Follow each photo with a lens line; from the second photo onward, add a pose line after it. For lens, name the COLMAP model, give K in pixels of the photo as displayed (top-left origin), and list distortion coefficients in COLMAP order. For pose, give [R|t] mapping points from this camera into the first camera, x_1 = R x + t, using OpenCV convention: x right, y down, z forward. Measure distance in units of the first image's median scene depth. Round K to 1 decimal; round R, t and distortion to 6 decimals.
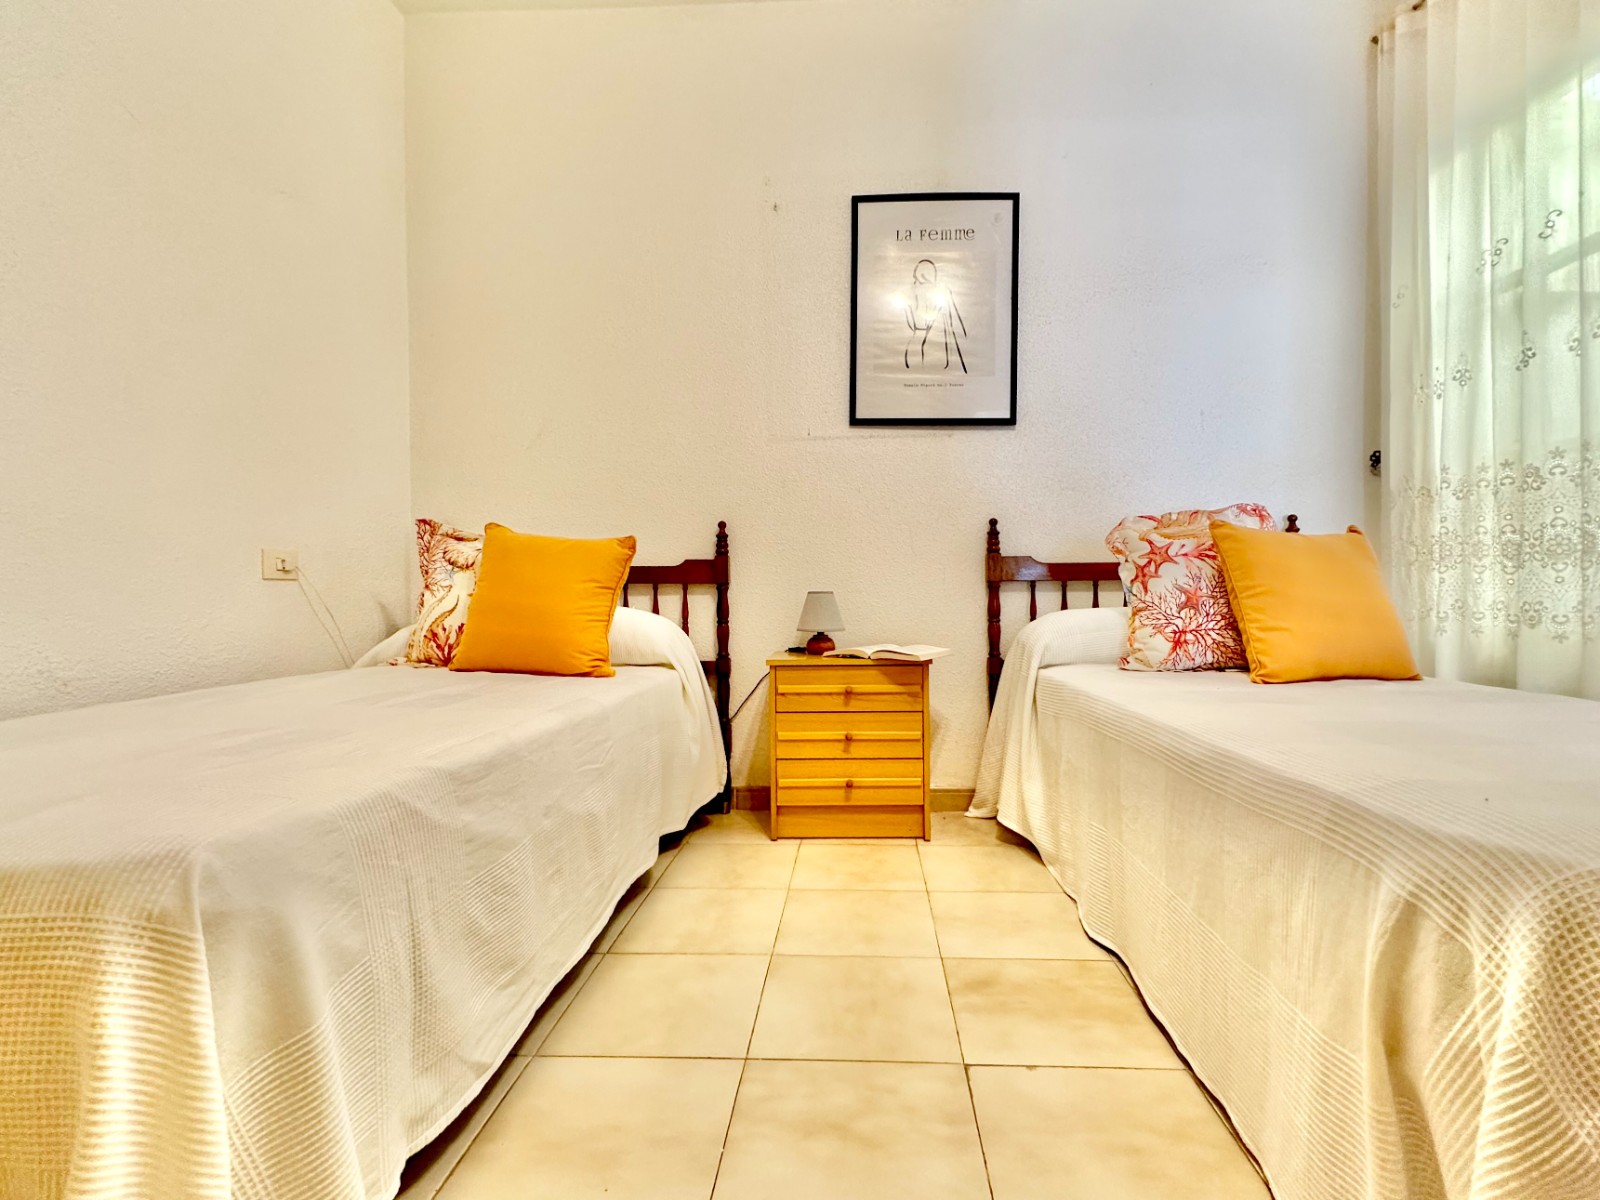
lens RADIAL K [[763.7, 0, 813.1], [0, 763.7, 596.7], [0, 0, 1]] dist [-0.002051, 0.000225]
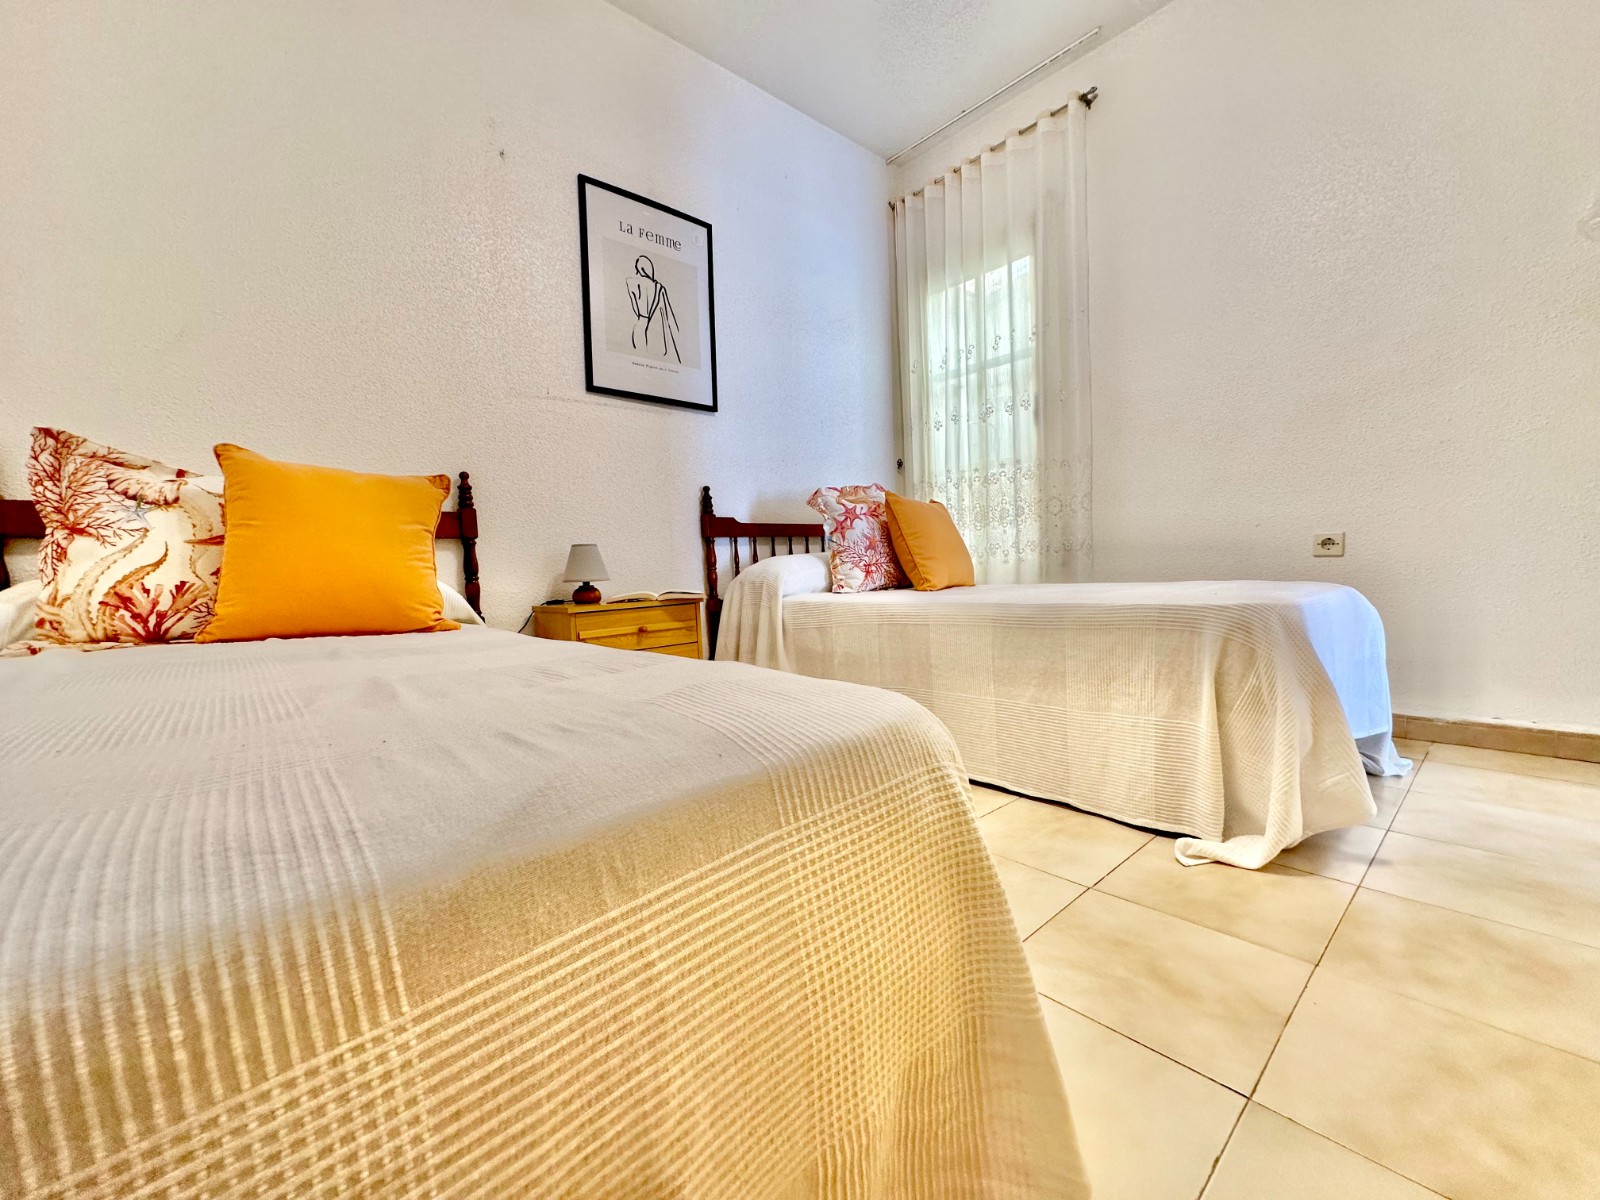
lens RADIAL K [[661.2, 0, 800.0], [0, 661.2, 595.0], [0, 0, 1]] dist [-0.003578, 0.000541]
pose [[0.711253, -0.052958, 0.700939, -0.478469], [0.041984, 0.998578, 0.032844, 0.051456], [-0.701681, 0.006068, 0.712465, 0.156066]]
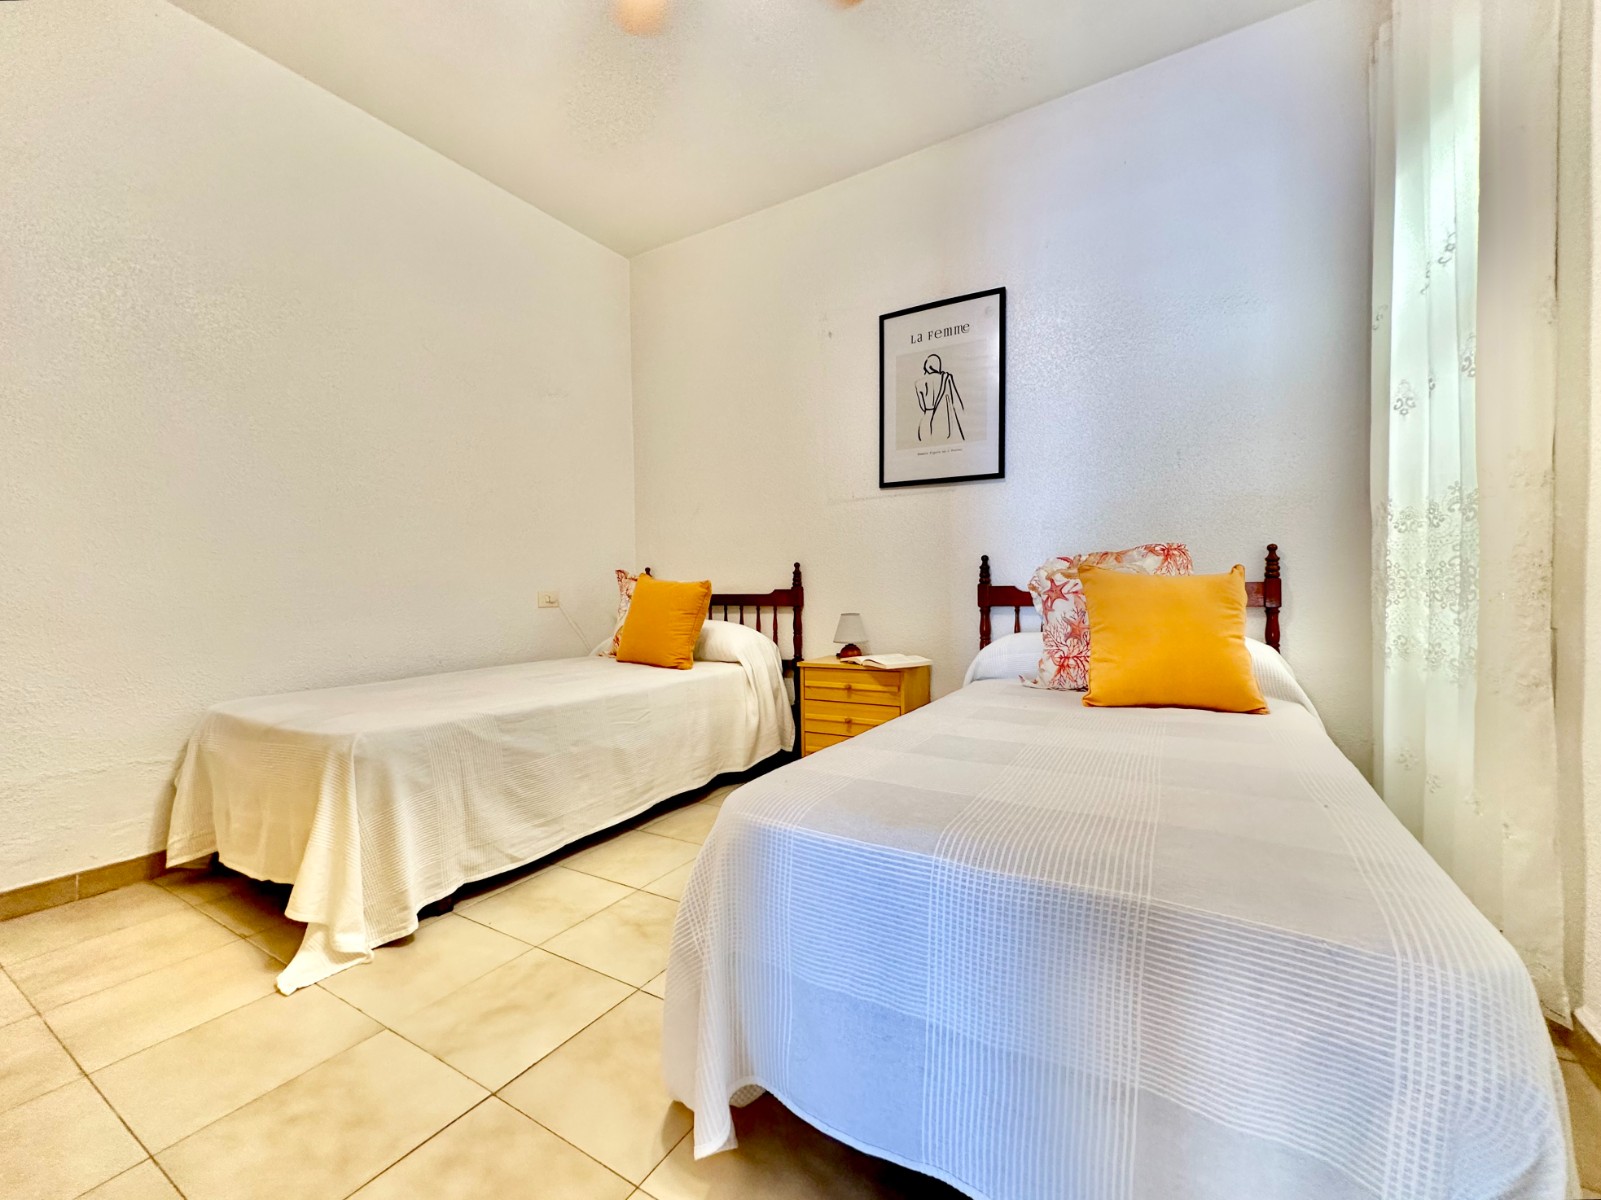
lens RADIAL K [[661.7, 0, 783.5], [0, 661.7, 592.9], [0, 0, 1]] dist [-0.003578, 0.000541]
pose [[0.872504, -0.003769, -0.488592, 0.549674], [0.008494, 0.999936, 0.007455, -0.060910], [0.488533, -0.010655, 0.872480, -0.110312]]
